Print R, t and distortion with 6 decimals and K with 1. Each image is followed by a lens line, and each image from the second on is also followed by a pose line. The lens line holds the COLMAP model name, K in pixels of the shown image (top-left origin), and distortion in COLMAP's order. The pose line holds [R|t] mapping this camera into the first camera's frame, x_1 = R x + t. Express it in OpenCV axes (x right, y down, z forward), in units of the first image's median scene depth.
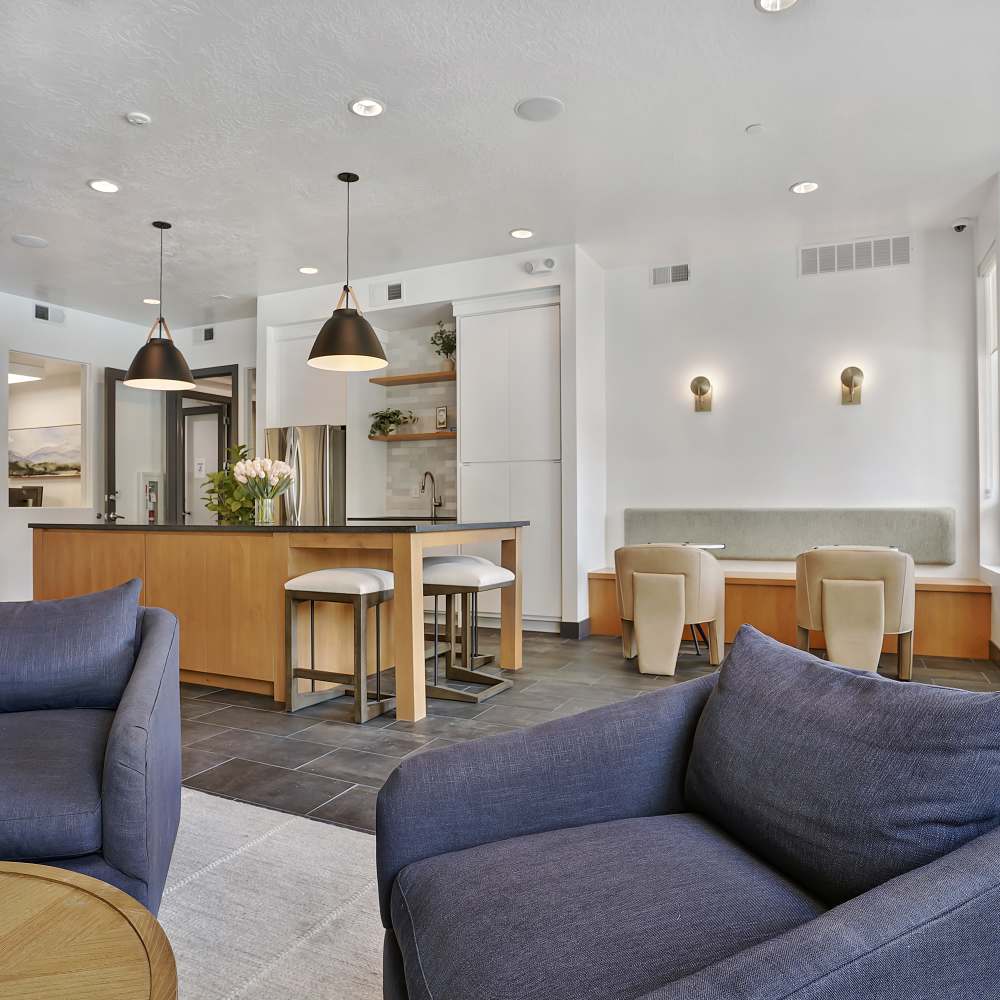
lens RADIAL K [[732.9, 0, 500.0], [0, 732.9, 500.0], [0, 0, 1]] dist [-0.076503, 0.055107]
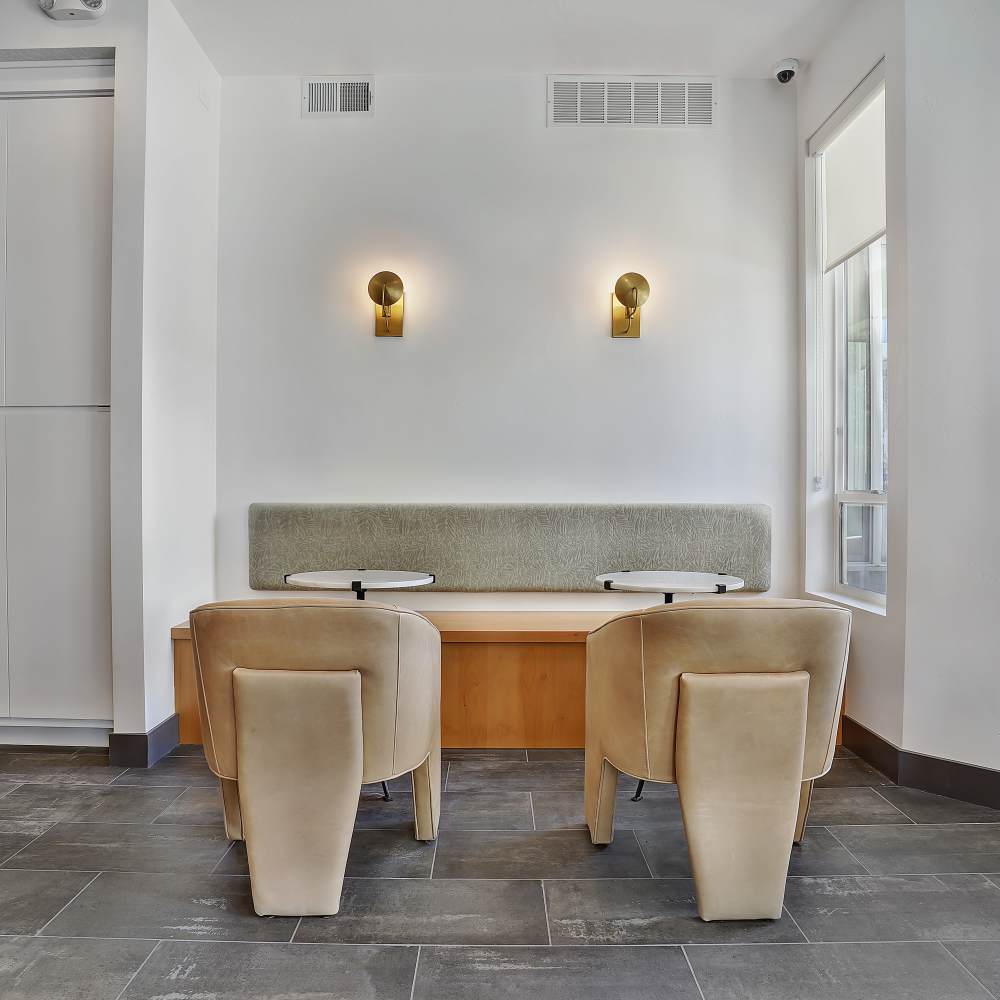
lens RADIAL K [[732.9, 0, 500.0], [0, 732.9, 500.0], [0, 0, 1]] dist [-0.076503, 0.055107]
pose [[0.900370, 0.001855, 0.435122, 0.113437], [-0.008725, 0.999867, 0.013792, 0.000060], [-0.435038, -0.016214, 0.900266, 0.468979]]
